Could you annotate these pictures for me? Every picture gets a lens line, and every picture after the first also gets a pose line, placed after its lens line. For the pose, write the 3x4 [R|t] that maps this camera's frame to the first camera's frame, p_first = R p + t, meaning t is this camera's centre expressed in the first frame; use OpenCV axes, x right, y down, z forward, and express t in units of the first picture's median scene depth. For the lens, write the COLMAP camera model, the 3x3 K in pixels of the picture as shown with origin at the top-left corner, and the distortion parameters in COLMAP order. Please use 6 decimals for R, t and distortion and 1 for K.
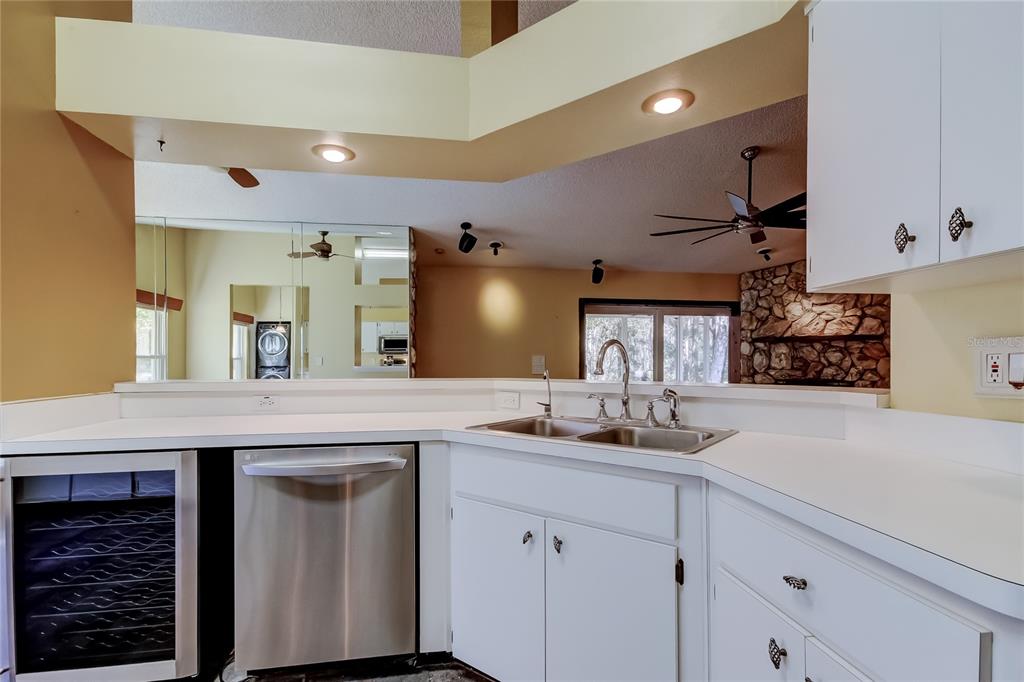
lens RADIAL K [[475.9, 0, 504.2], [0, 475.9, 361.7], [0, 0, 1]] dist [0.018889, -0.004686]
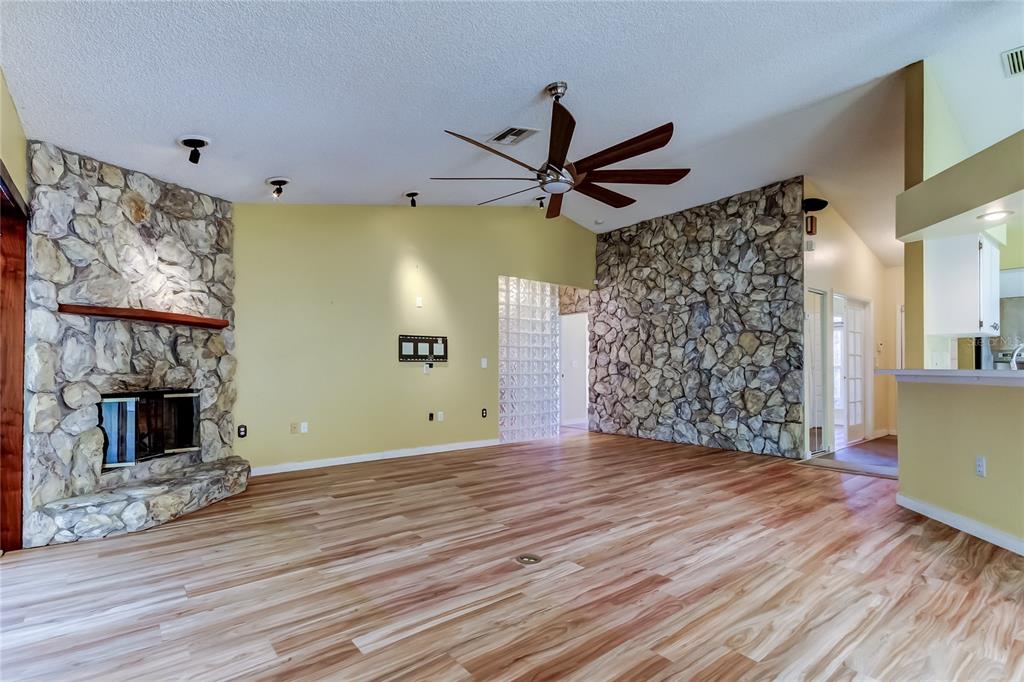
lens RADIAL K [[475.9, 0, 518.3], [0, 475.9, 363.1], [0, 0, 1]] dist [0.018889, -0.004686]
pose [[-0.529465, 0.006317, 0.848308, -0.071516], [0.002974, 0.999980, -0.005590, 0.008903], [-0.848326, -0.000436, -0.529473, 0.922475]]
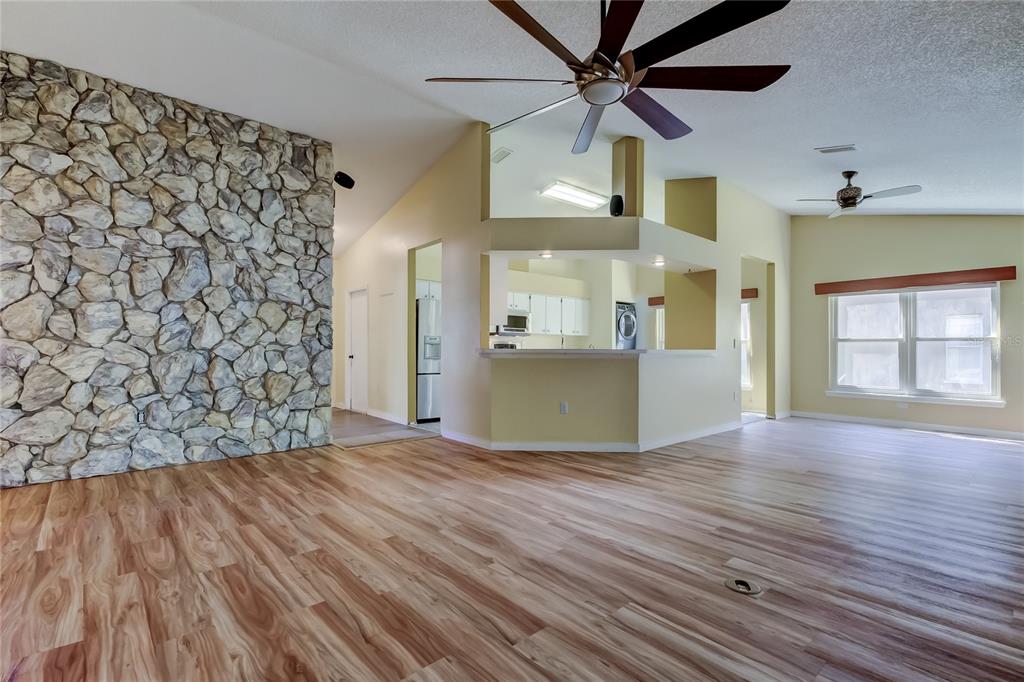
lens RADIAL K [[475.9, 0, 518.7], [0, 475.9, 347.9], [0, 0, 1]] dist [0.018889, -0.004686]
pose [[-0.824438, -0.005835, -0.565922, 0.570469], [-0.007861, 0.999968, 0.001141, 0.011831], [0.565897, 0.005390, -0.824458, 0.882892]]
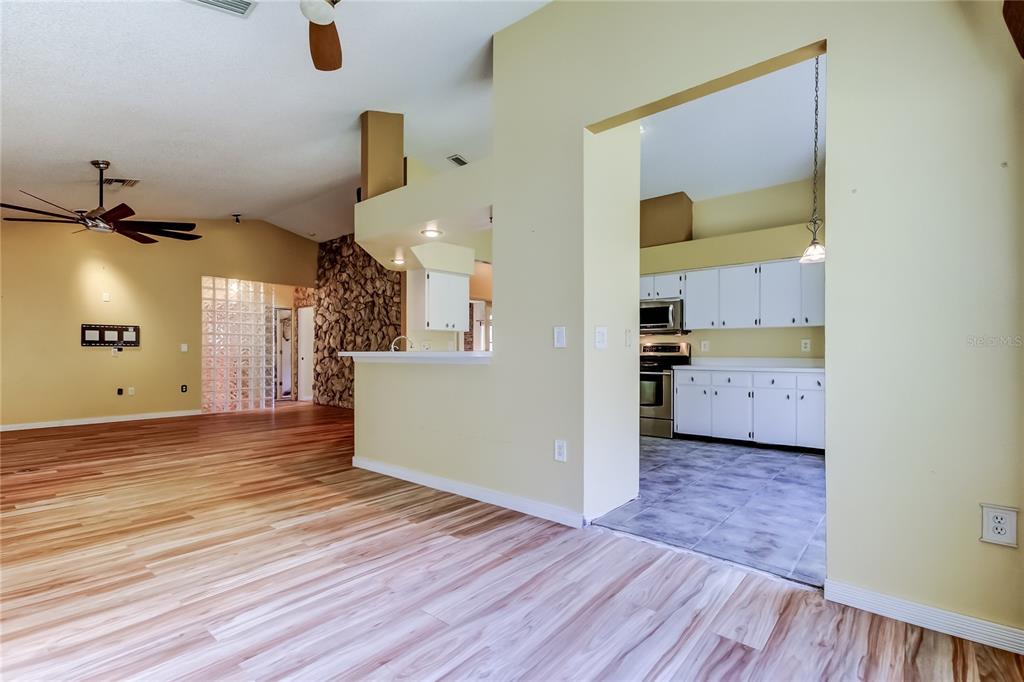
lens RADIAL K [[475.9, 0, 516.7], [0, 475.9, 345.9], [0, 0, 1]] dist [0.018889, -0.004686]
pose [[-0.677499, 0.010490, 0.735449, -0.646749], [0.001585, 0.999917, -0.012802, 0.014877], [-0.735522, -0.007507, -0.677460, 0.659568]]
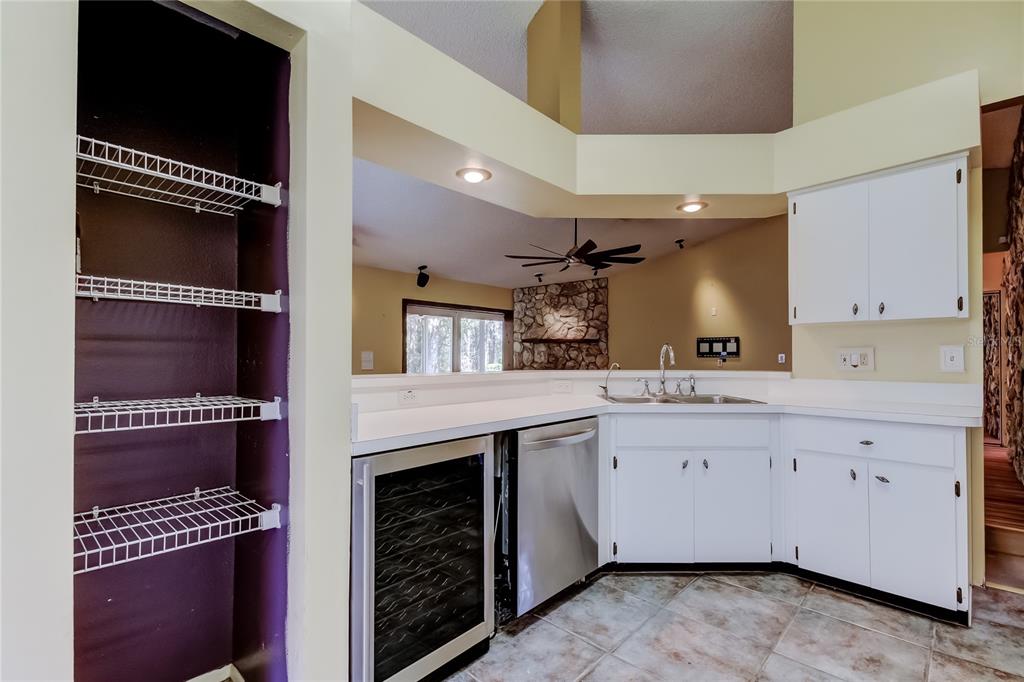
lens RADIAL K [[475.9, 0, 525.7], [0, 475.9, 350.6], [0, 0, 1]] dist [0.018889, -0.004686]
pose [[0.752125, 0.007994, 0.658971, -0.339683], [0.002331, 0.999888, -0.014790, 0.000480], [-0.659016, 0.012660, 0.752023, 0.024178]]
